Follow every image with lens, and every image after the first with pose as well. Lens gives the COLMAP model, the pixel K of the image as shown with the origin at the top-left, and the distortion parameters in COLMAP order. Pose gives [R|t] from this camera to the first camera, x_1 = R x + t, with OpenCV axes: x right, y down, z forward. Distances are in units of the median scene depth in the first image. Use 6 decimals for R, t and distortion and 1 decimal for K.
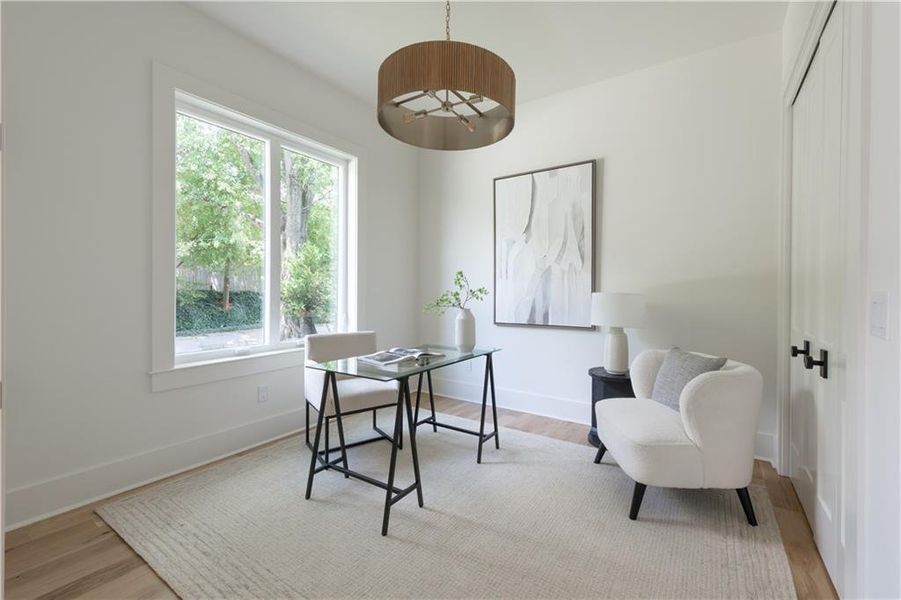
lens RADIAL K [[384.1, 0, 447.7], [0, 384.1, 287.4], [0, 0, 1]] dist [0.004096, -0.000105]
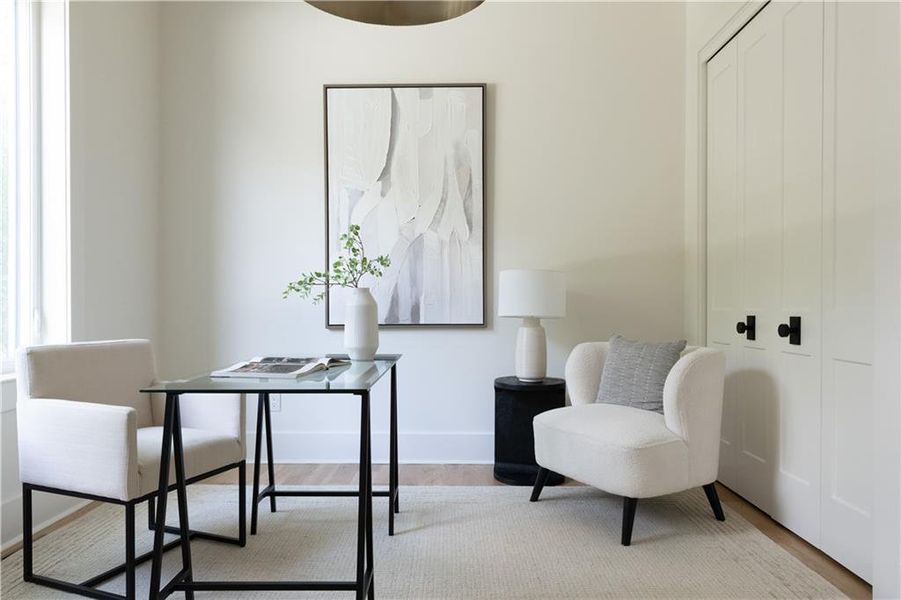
lens RADIAL K [[638.2, 0, 451.7], [0, 638.2, 303.6], [0, 0, 1]] dist [-0.001896, -0.006802]
pose [[0.830705, -0.004412, 0.556695, -0.314685], [-0.001881, 0.999941, 0.010731, 0.054221], [-0.556709, -0.009962, 0.830648, 0.068555]]
